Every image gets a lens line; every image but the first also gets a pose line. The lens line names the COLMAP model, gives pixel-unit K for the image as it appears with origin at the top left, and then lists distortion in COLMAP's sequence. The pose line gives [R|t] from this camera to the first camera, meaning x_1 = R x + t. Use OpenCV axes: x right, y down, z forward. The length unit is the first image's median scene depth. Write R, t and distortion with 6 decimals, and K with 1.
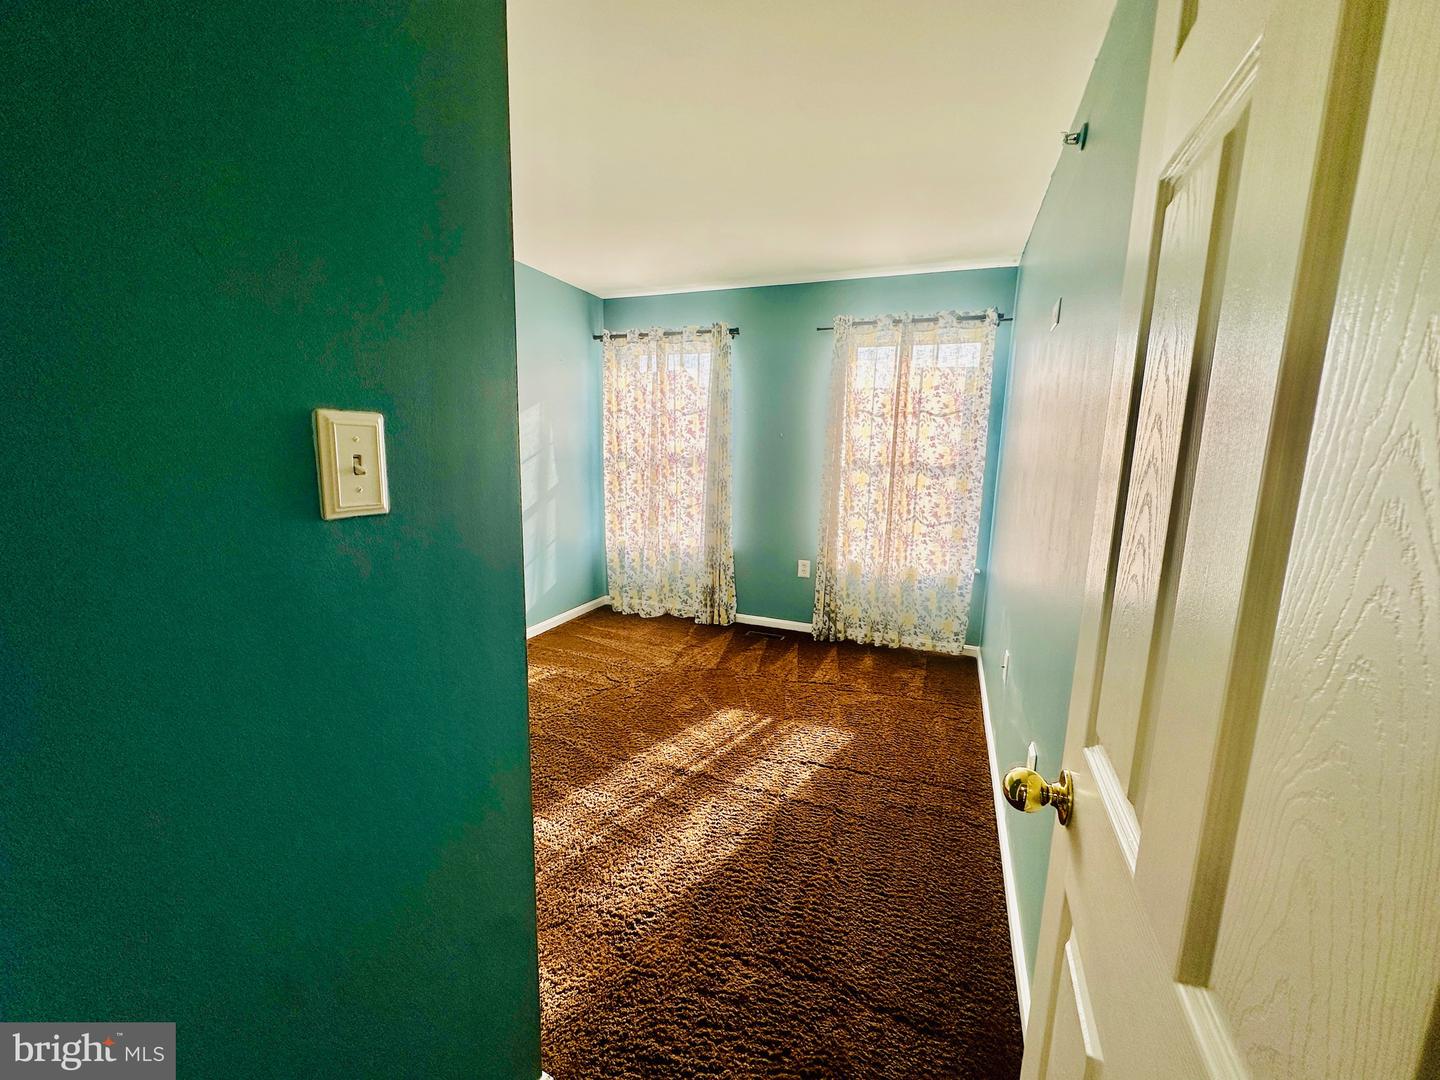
lens RADIAL K [[577.8, 0, 717.4], [0, 577.8, 545.0], [0, 0, 1]] dist [-0.004613, 0.000773]
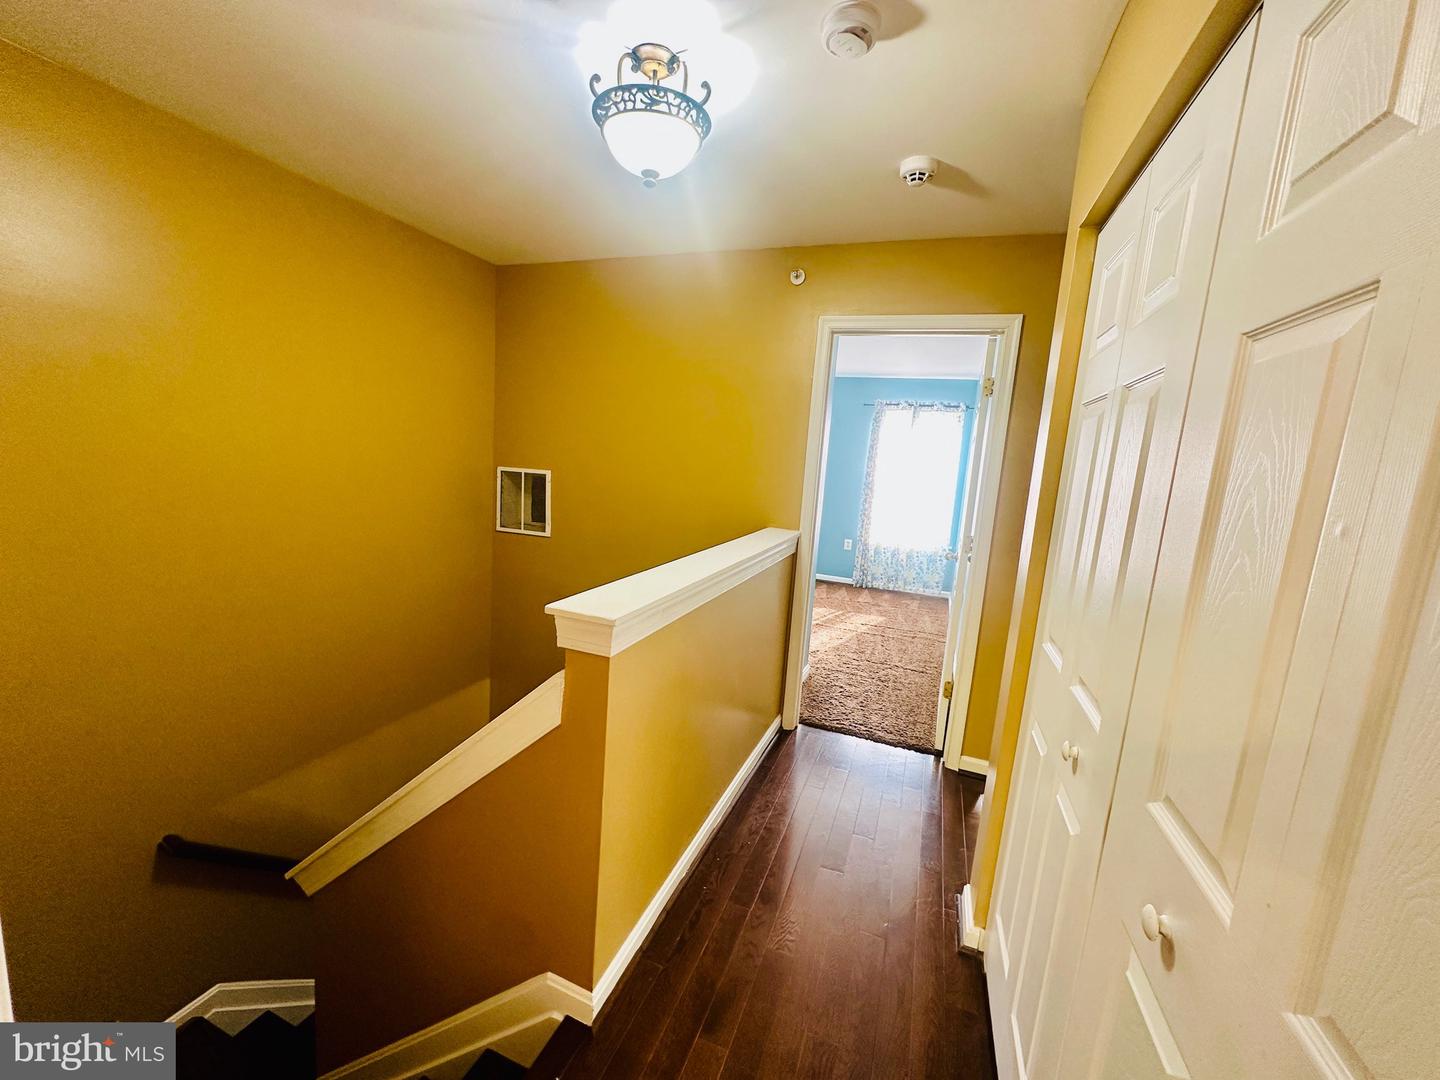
lens RADIAL K [[577.8, 0, 721.9], [0, 577.8, 545.3], [0, 0, 1]] dist [-0.004613, 0.000773]
pose [[0.998578, 0.044754, 0.028950, -0.278918], [-0.044200, 0.998832, -0.019529, 0.097919], [-0.029790, 0.018222, 0.999390, -0.695457]]
